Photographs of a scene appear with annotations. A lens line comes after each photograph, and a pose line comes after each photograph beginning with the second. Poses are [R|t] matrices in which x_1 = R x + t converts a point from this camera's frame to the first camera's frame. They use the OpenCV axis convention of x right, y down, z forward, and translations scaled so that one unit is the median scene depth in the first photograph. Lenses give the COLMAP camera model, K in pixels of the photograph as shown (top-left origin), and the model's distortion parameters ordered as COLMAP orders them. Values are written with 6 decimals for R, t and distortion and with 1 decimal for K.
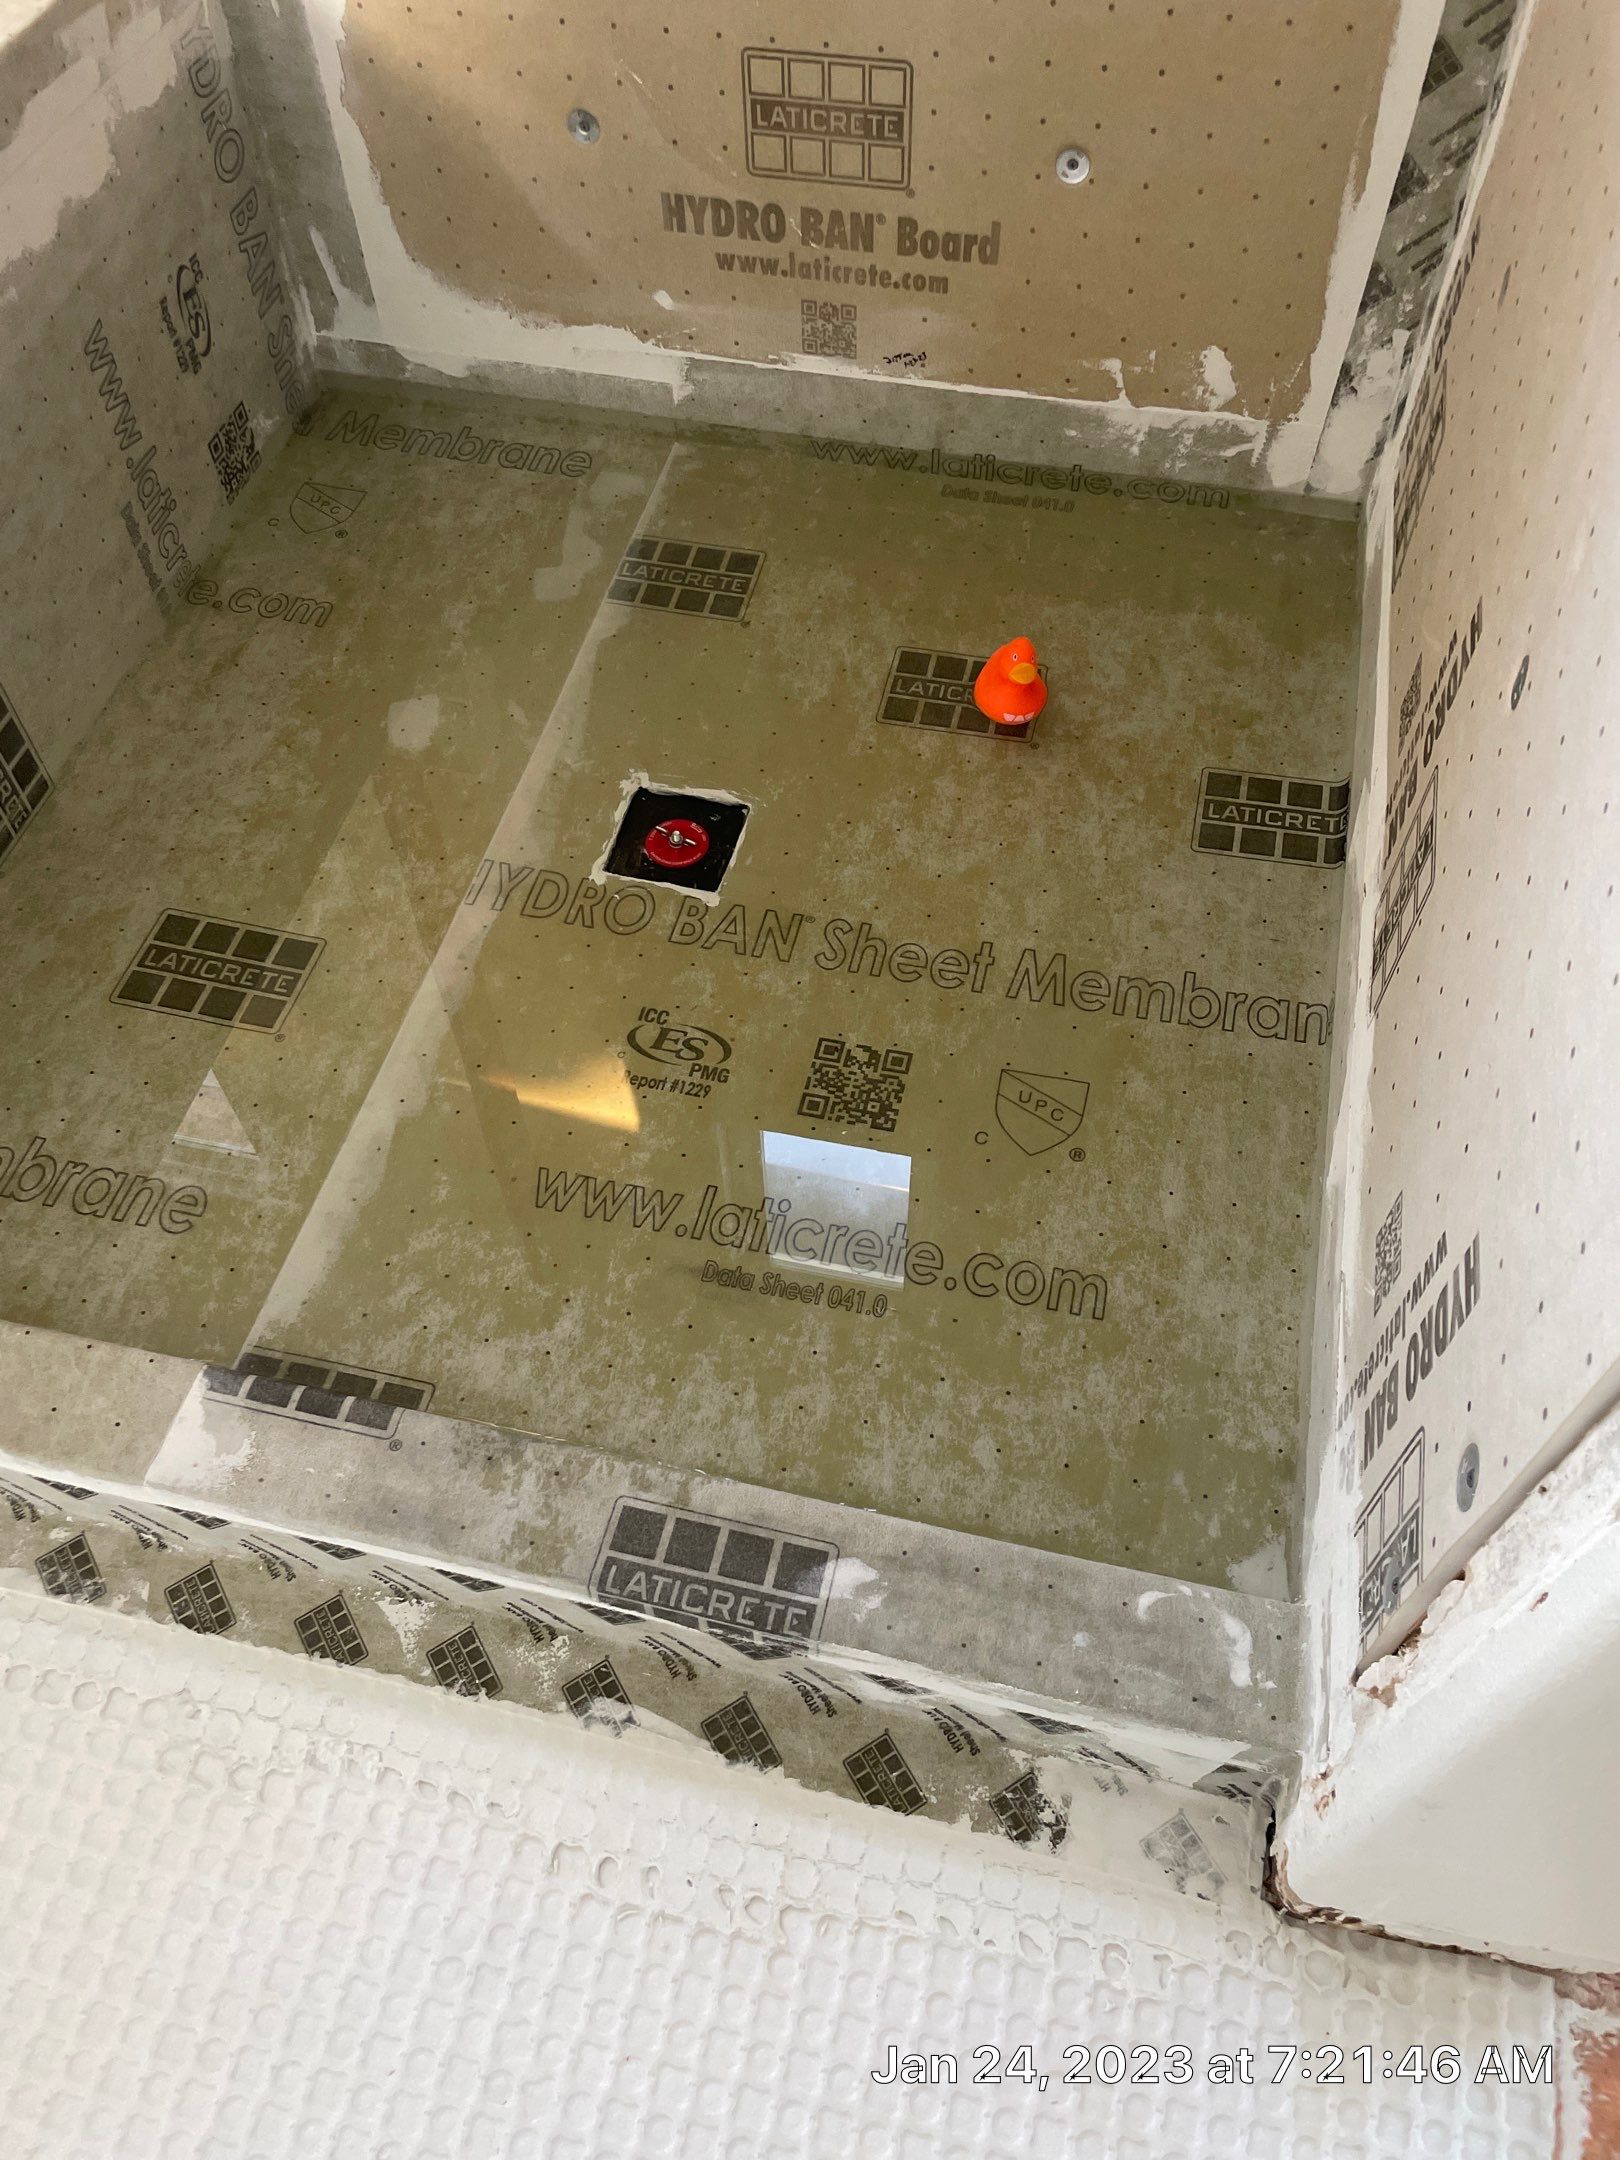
lens RADIAL K [[1633.7, 0, 813.5], [0, 1633.7, 1078.9], [0, 0, 1]] dist [0.077605, -0.107992]
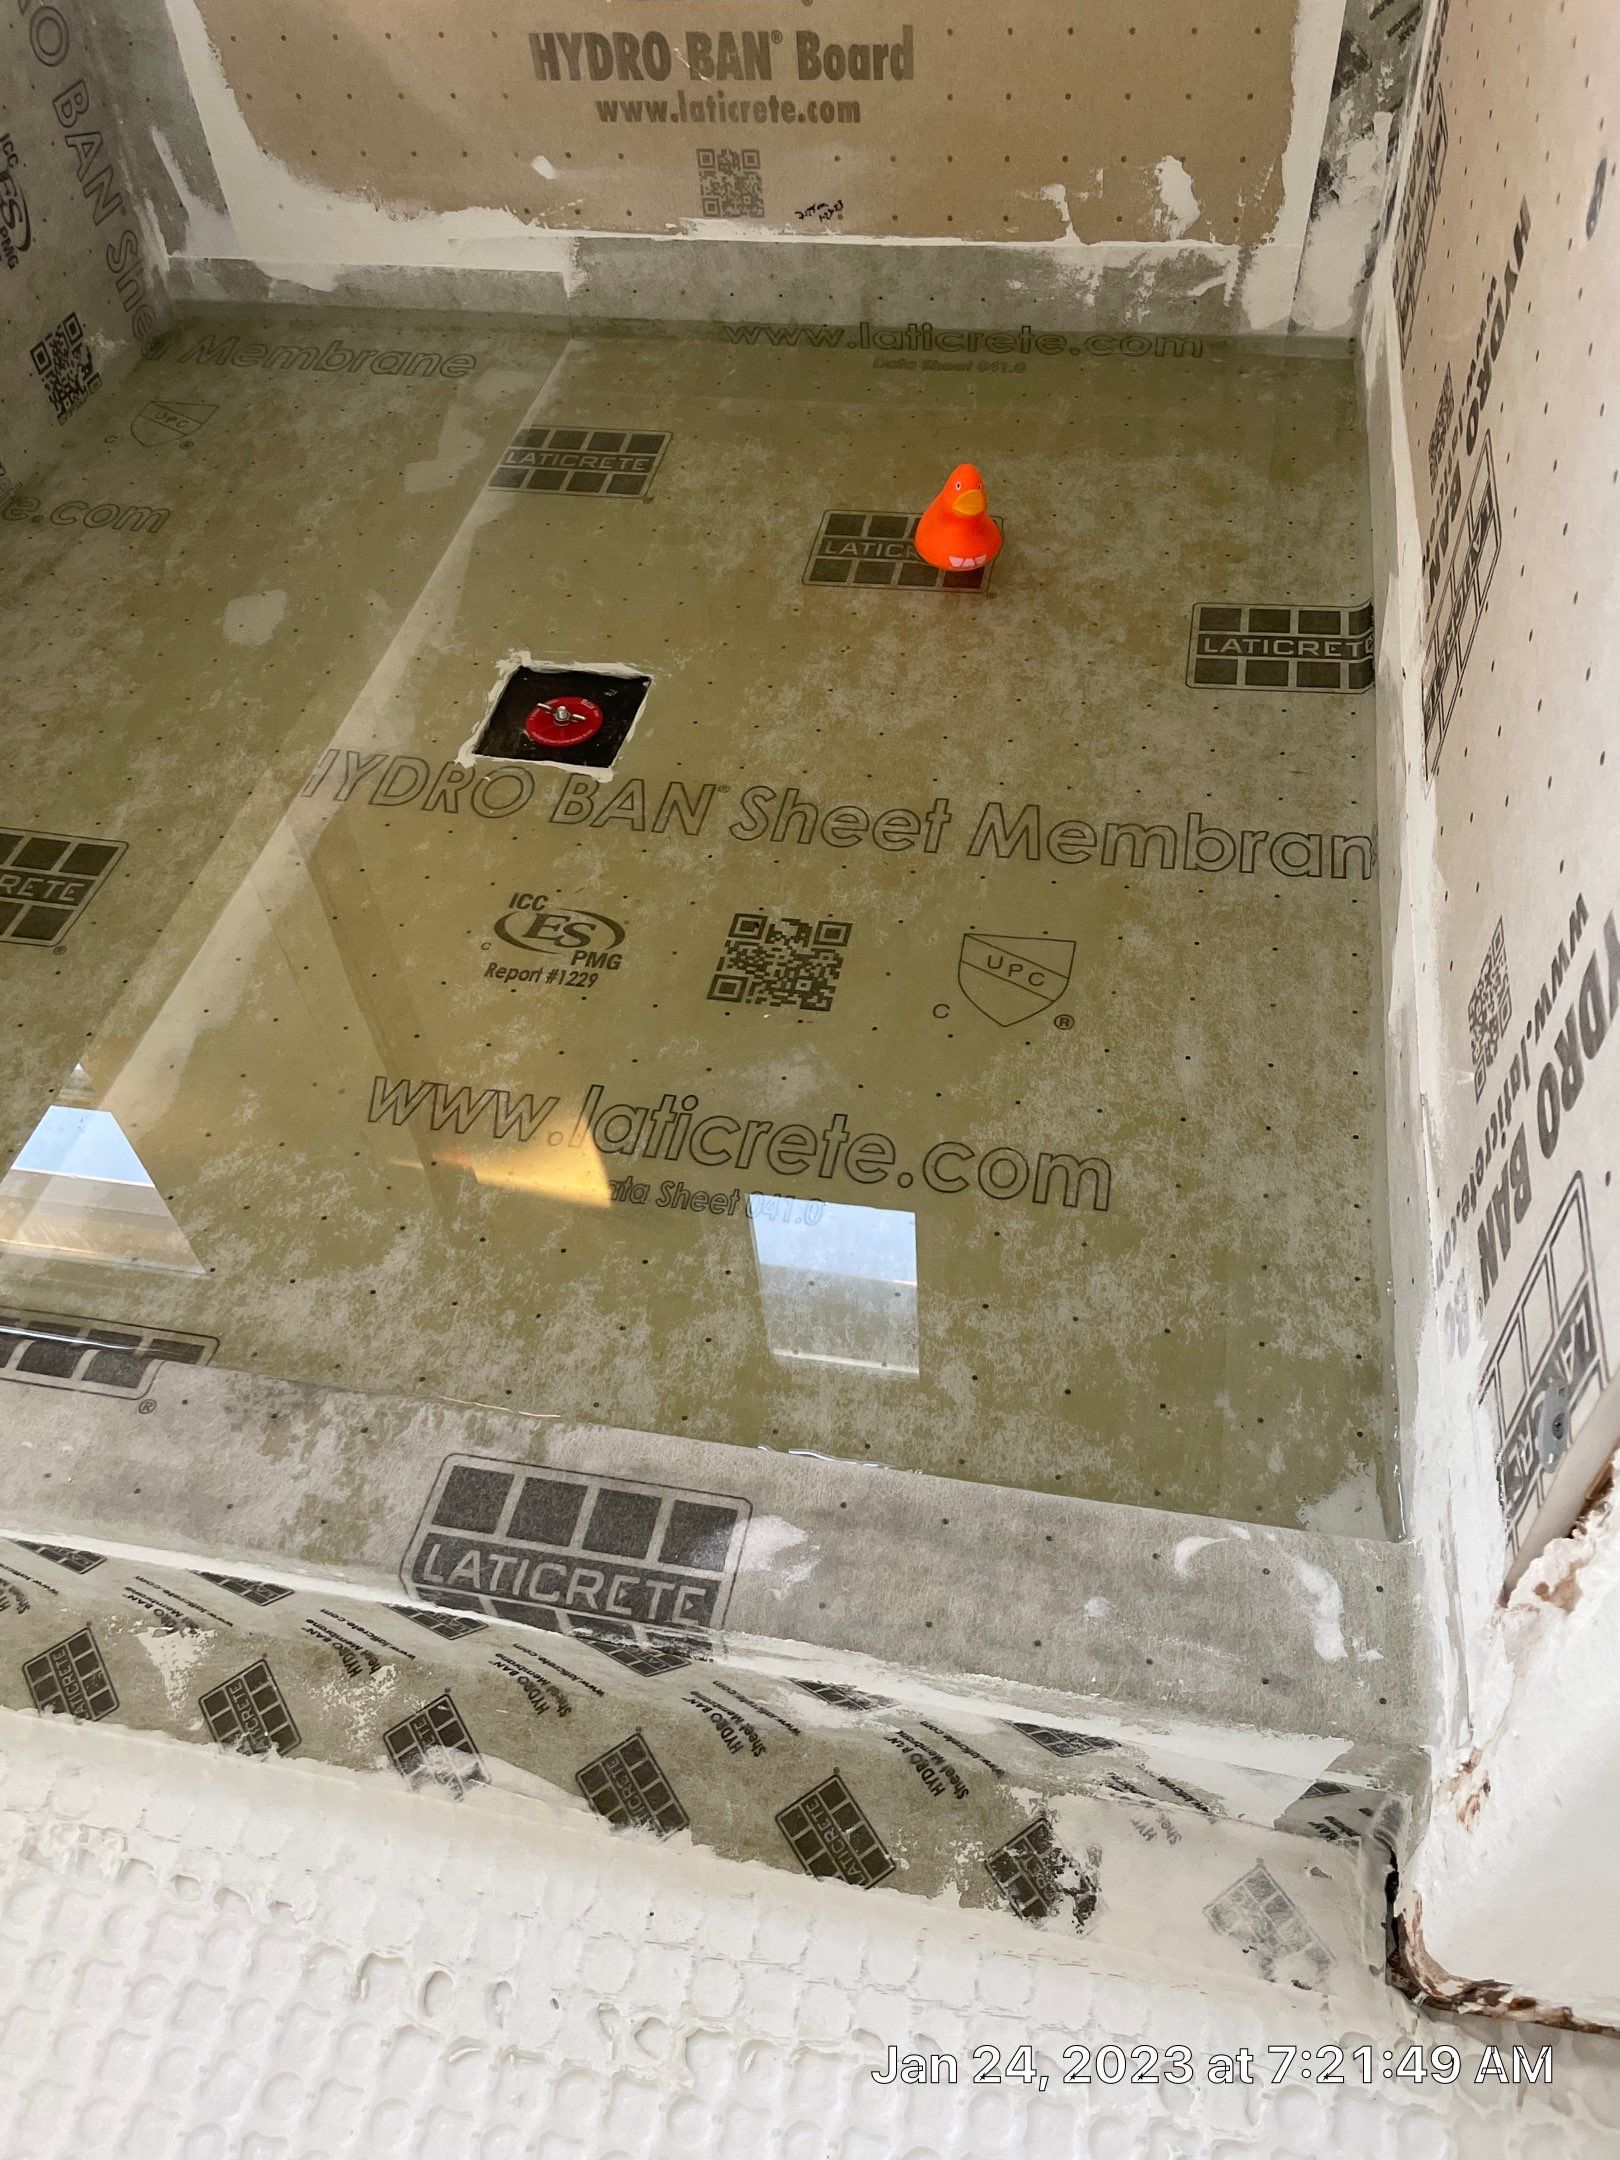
lens RADIAL K [[1635.6, 0, 819.6], [0, 1635.6, 1083.7], [0, 0, 1]] dist [0.081505, -0.117115]
pose [[0.998369, -0.055756, -0.012305, 0.046618], [0.054245, 0.993465, -0.100422, 0.129231], [0.017824, 0.099591, 0.994869, 0.197227]]
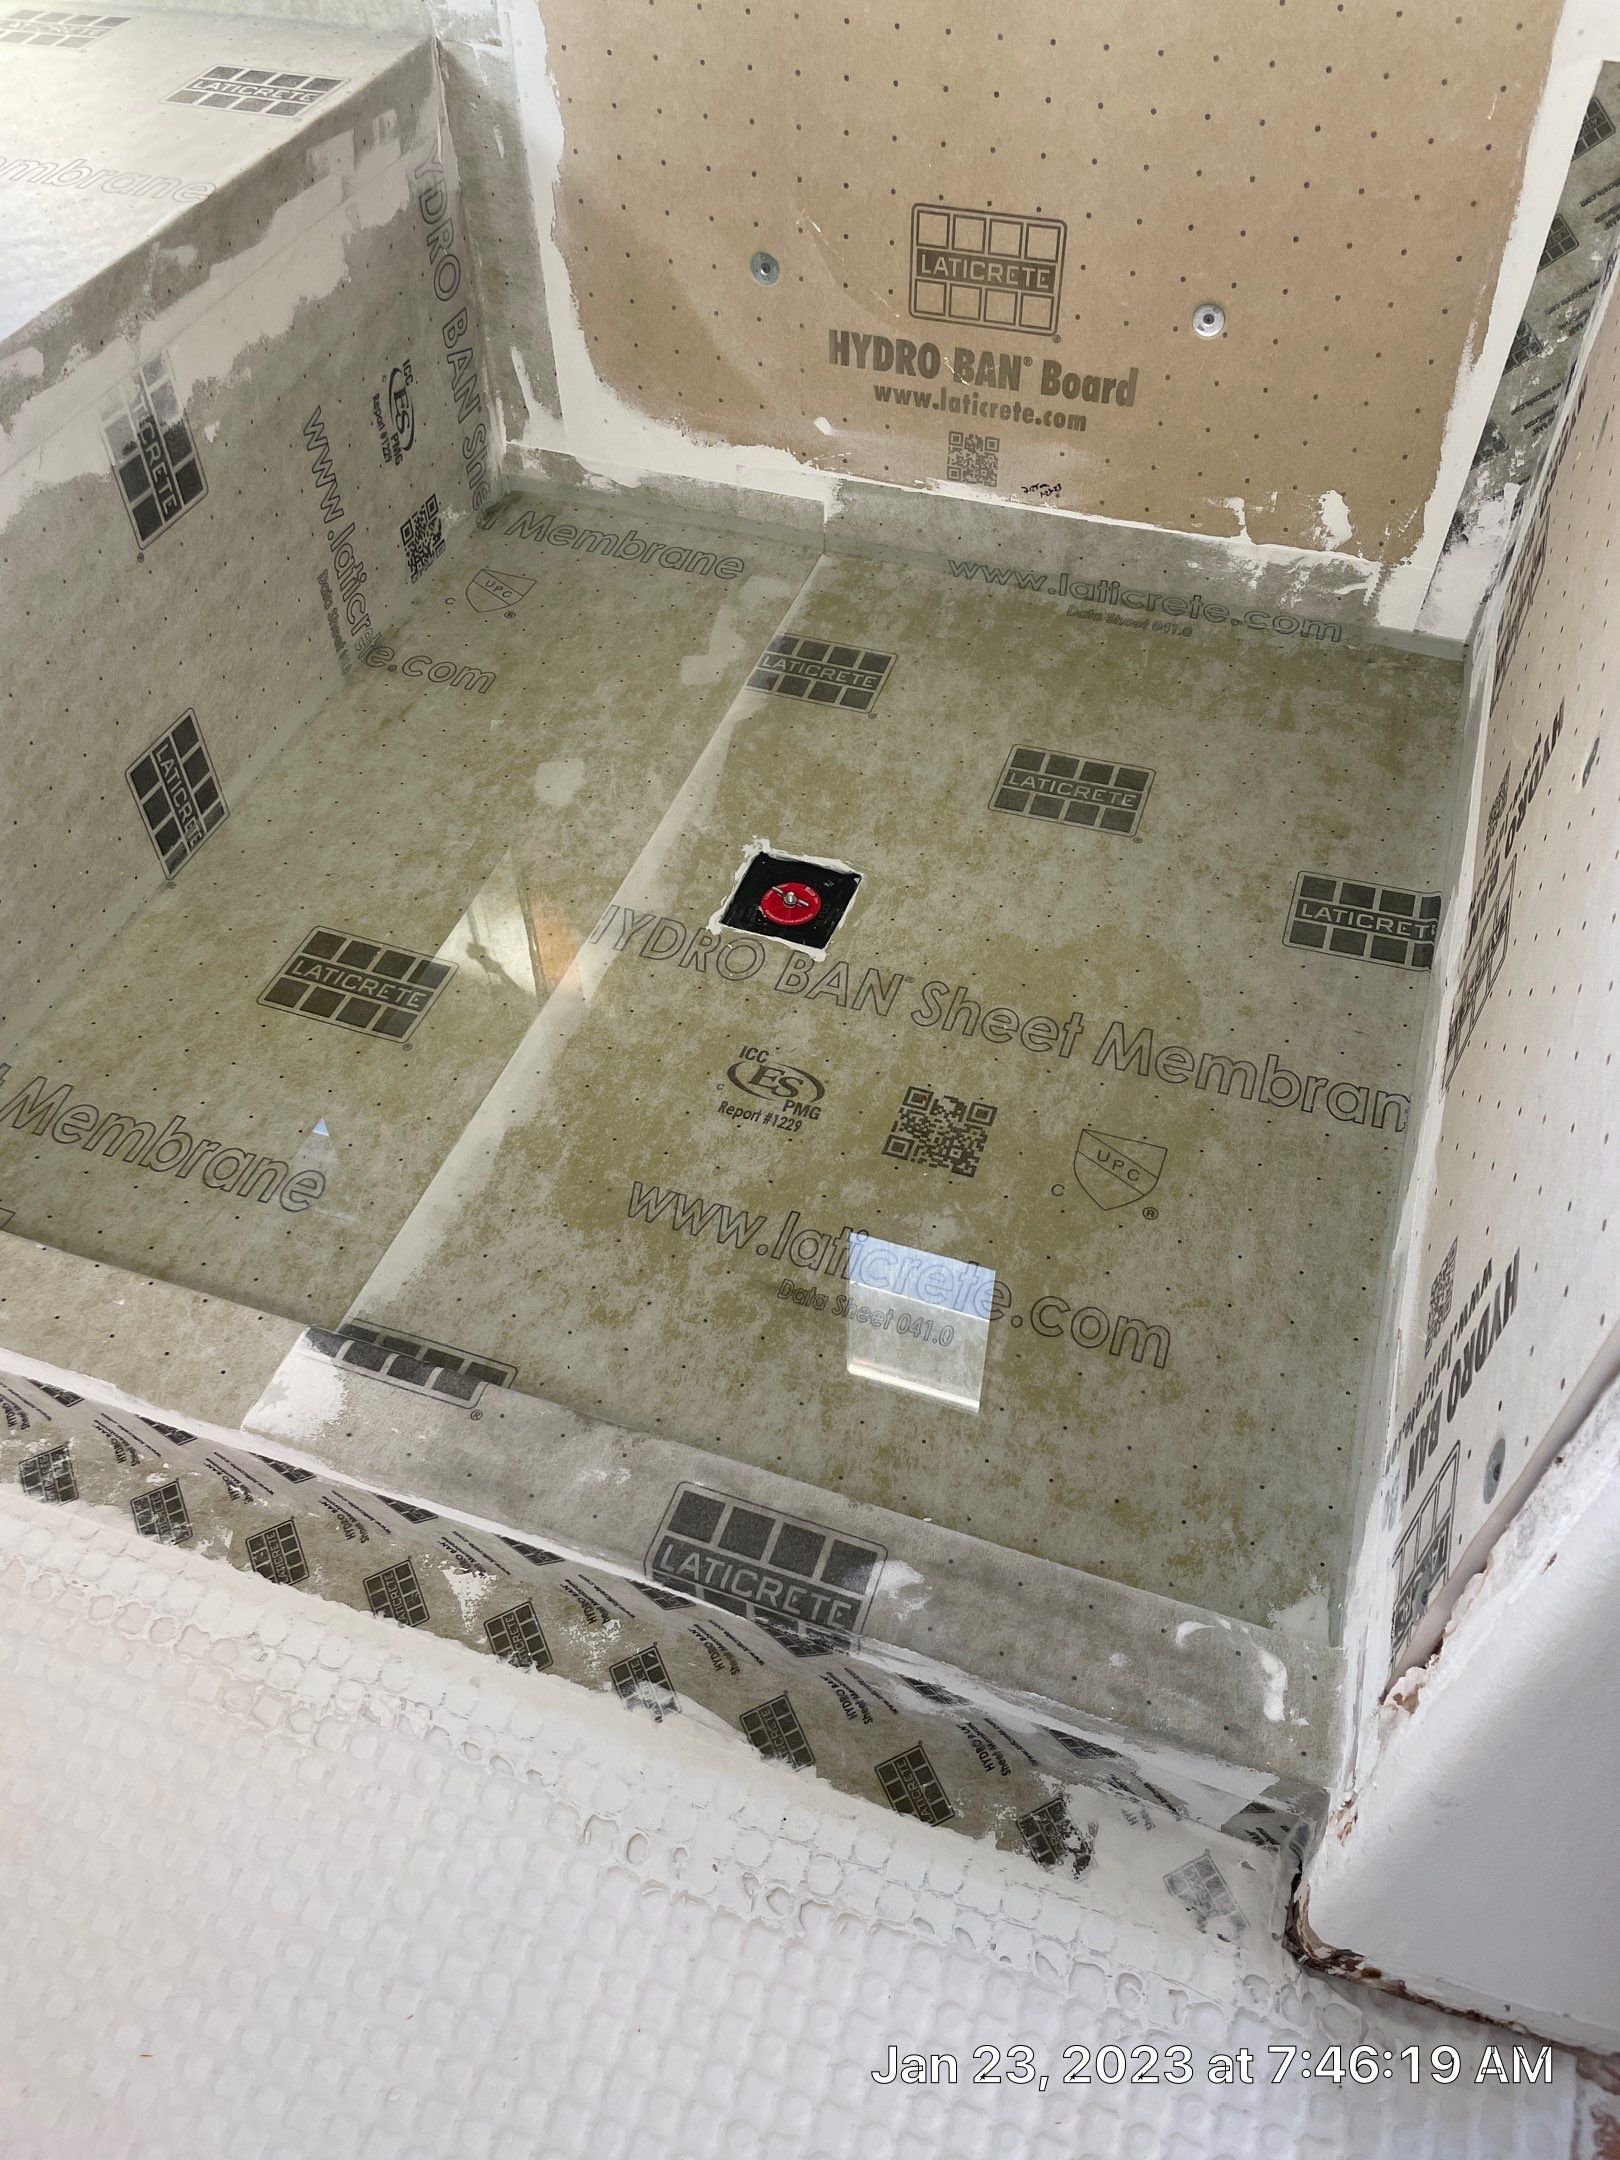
lens RADIAL K [[1635.0, 0, 811.8], [0, 1635.0, 1068.8], [0, 0, 1]] dist [0.077005, -0.105518]
pose [[0.994611, 0.079773, -0.066216, 0.009059], [-0.086111, 0.991340, -0.099143, 0.067267], [0.057734, 0.104311, 0.992868, -0.043453]]
